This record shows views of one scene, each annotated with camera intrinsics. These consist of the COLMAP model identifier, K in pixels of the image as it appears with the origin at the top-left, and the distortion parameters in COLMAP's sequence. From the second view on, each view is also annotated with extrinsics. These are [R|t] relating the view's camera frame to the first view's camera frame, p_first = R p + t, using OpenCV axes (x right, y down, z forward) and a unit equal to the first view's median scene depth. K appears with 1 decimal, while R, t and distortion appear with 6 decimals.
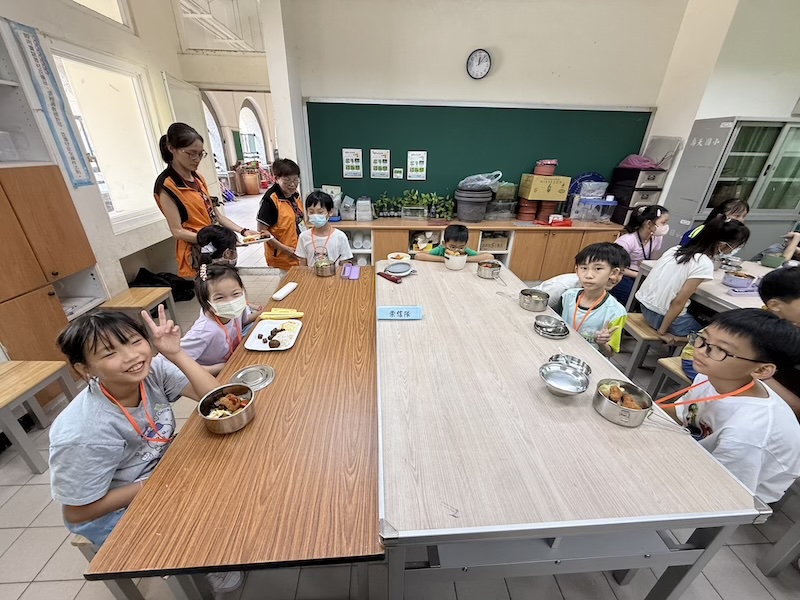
lens RADIAL K [[322.9, 0, 401.5], [0, 322.9, 298.0], [0, 0, 1]] dist [0.012564, 0.000682]
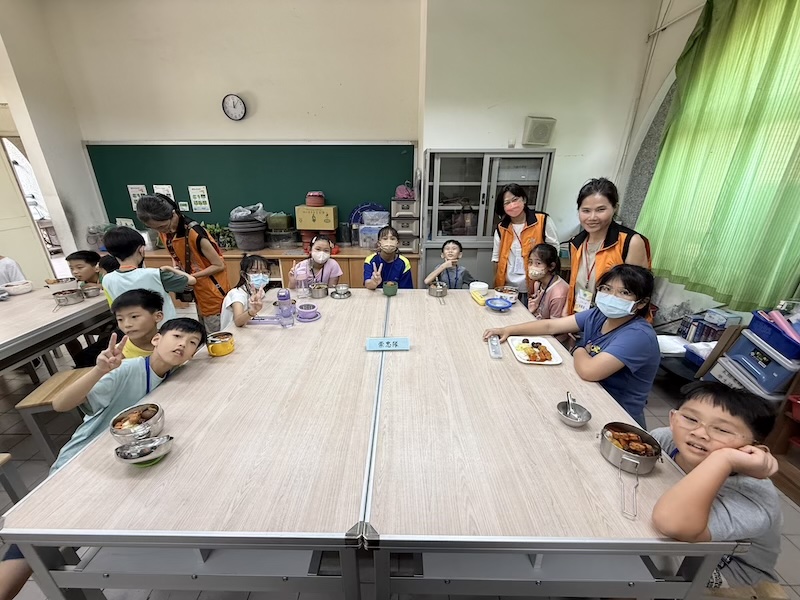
lens RADIAL K [[322.9, 0, 400.4], [0, 322.9, 303.0], [0, 0, 1]] dist [0.012564, 0.000682]
pose [[0.996086, 0.007083, -0.088110, 0.816560], [-0.014586, 0.996291, -0.084802, 0.014526], [0.087183, 0.085756, 0.992494, 0.023042]]
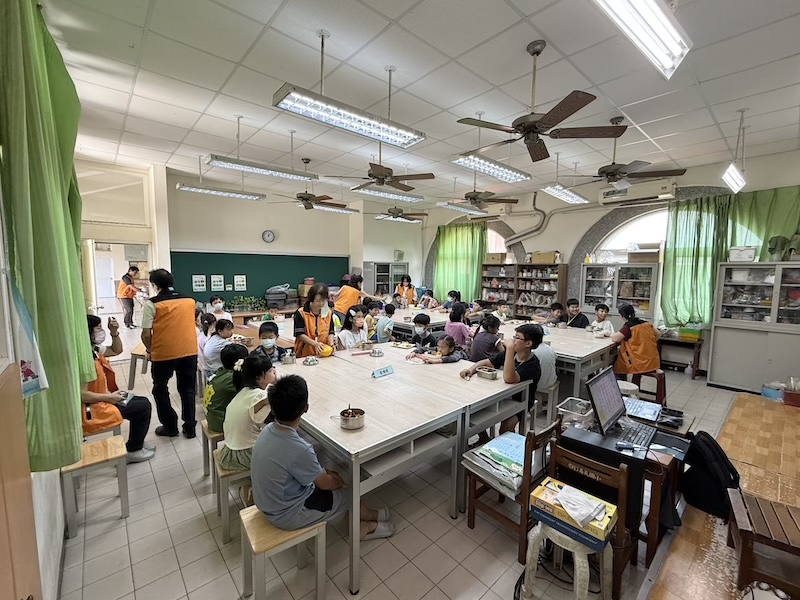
lens RADIAL K [[347.8, 0, 396.6], [0, 347.8, 300.5], [0, 0, 1]] dist [0.002176, 0.000125]
pose [[0.798287, -0.071743, 0.597989, -0.418552], [0.267704, 0.931674, -0.245596, 0.378872], [-0.539511, 0.356140, 0.762950, -0.884700]]
